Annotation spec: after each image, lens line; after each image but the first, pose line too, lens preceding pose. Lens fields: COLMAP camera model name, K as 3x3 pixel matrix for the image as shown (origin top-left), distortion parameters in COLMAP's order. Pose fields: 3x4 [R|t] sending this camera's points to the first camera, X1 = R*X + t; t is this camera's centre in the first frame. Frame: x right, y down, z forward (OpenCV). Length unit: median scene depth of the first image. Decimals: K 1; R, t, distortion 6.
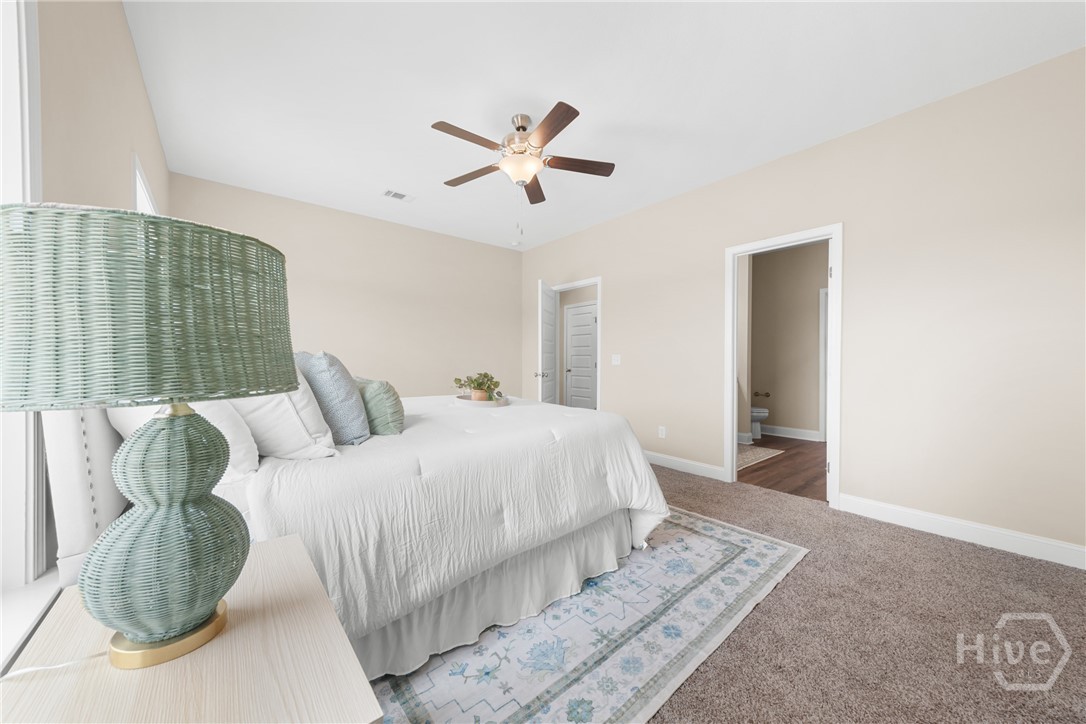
lens RADIAL K [[382.8, 0, 542.1], [0, 382.8, 359.8], [0, 0, 1]] dist [0.001879, -0.000720]
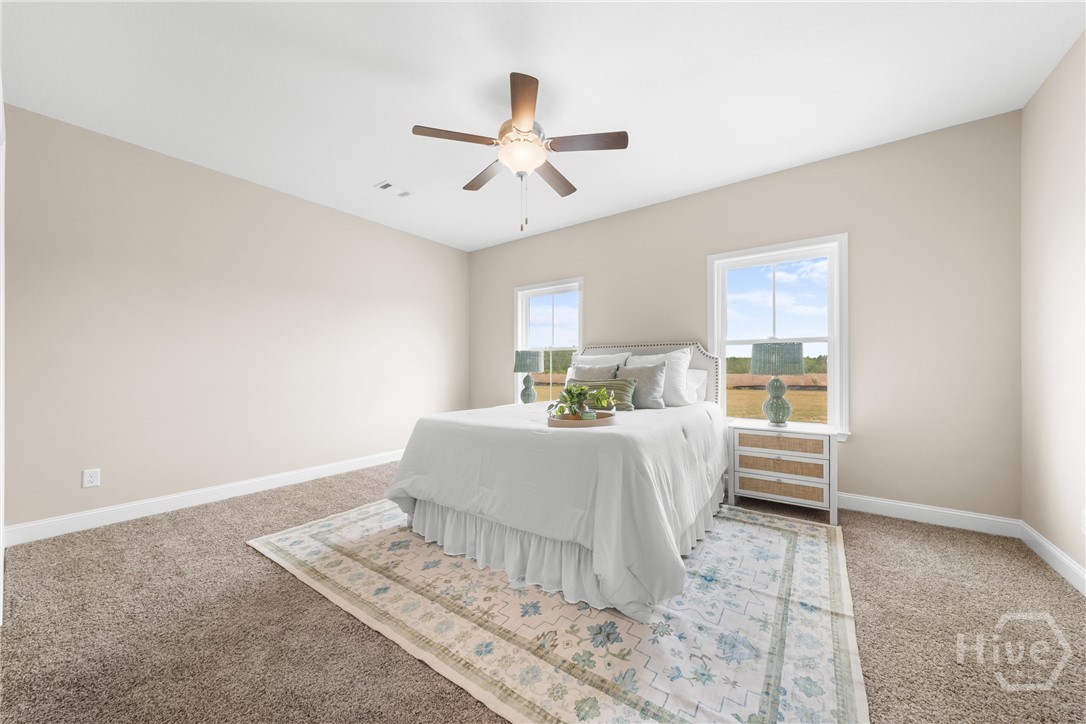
lens RADIAL K [[382.8, 0, 546.1], [0, 382.8, 364.3], [0, 0, 1]] dist [0.001879, -0.000720]
pose [[-0.970131, -0.002963, -0.242565, 0.127289], [-0.003638, 0.999991, 0.002338, -0.016739], [0.242555, 0.003151, -0.970132, 2.160065]]
